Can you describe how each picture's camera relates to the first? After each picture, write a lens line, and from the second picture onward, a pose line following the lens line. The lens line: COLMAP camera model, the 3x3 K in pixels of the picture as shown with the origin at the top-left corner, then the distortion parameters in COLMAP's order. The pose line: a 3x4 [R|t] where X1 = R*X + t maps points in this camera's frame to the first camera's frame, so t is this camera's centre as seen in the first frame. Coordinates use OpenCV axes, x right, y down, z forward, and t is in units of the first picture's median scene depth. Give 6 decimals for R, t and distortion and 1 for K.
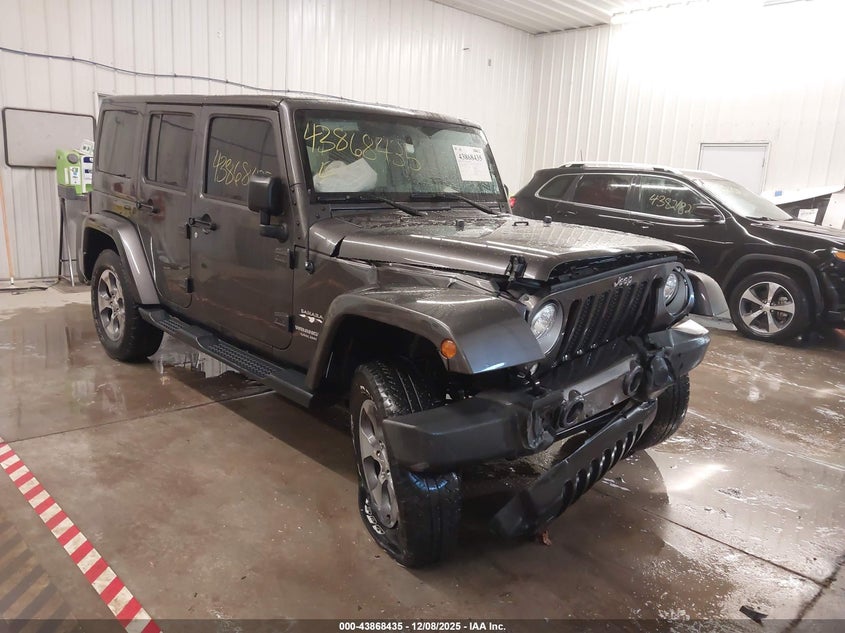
lens RADIAL K [[659.1, 0, 422.5], [0, 659.1, 316.5], [0, 0, 1]] dist [0.004481, 0.000573]
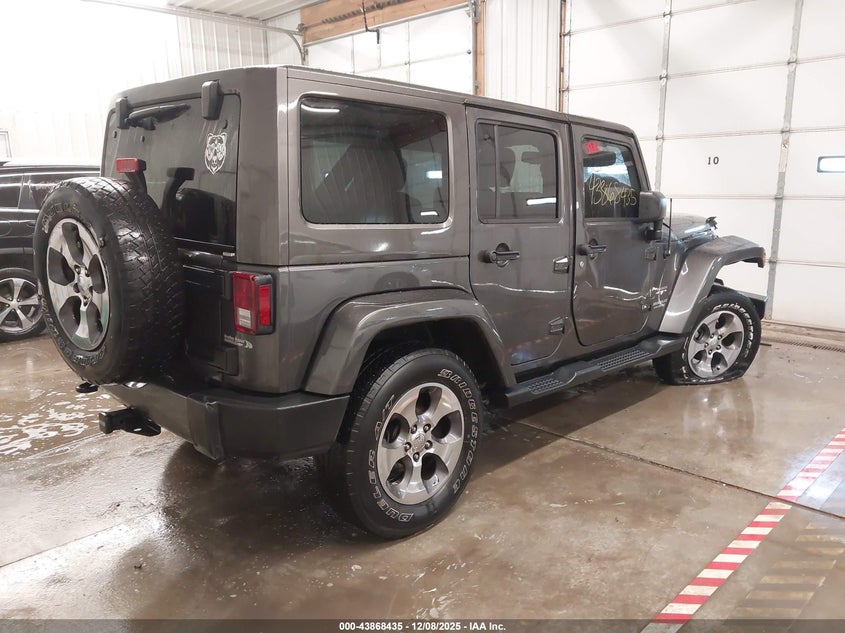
lens RADIAL K [[659.1, 0, 422.5], [0, 659.1, 316.5], [0, 0, 1]] dist [0.004481, 0.000573]
pose [[-0.023239, -0.245405, 0.969142, -0.538839], [0.206420, 0.947337, 0.244833, -0.140055], [-0.978188, 0.205740, 0.028641, 0.518274]]
